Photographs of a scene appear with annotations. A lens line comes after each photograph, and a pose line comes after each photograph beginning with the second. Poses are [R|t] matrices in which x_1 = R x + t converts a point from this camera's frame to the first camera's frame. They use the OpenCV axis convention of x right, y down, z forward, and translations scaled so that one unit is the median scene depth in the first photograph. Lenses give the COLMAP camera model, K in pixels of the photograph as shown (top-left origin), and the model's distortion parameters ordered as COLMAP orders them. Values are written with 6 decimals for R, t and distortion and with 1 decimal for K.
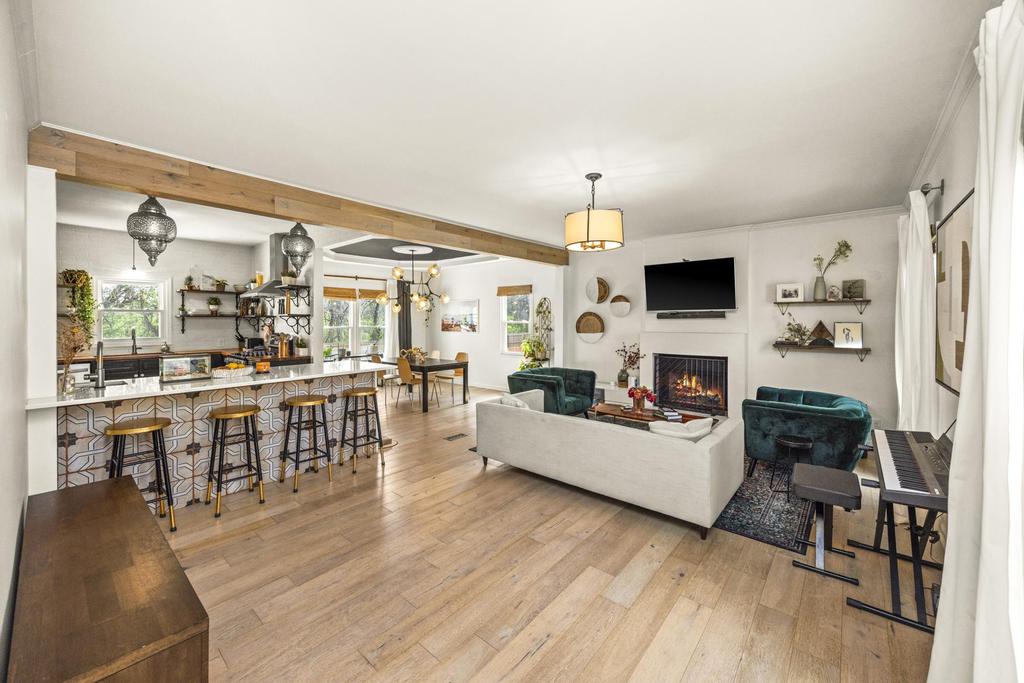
lens RADIAL K [[399.7, 0, 515.7], [0, 399.7, 323.7], [0, 0, 1]] dist [0.000298, 0.000008]
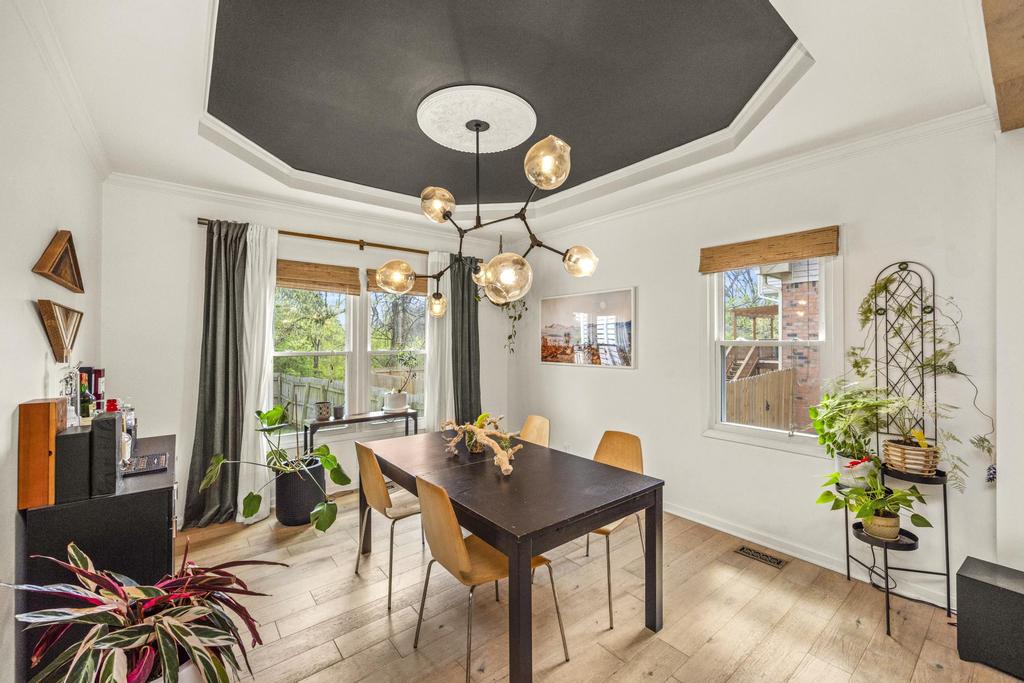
lens RADIAL K [[399.7, 0, 512.5], [0, 399.7, 338.4], [0, 0, 1]] dist [0.000298, 0.000008]
pose [[0.983960, 0.000354, -0.178388, -0.151950], [-0.002627, 0.999918, -0.012504, -0.002733], [0.178369, 0.012772, 0.983881, 0.605451]]
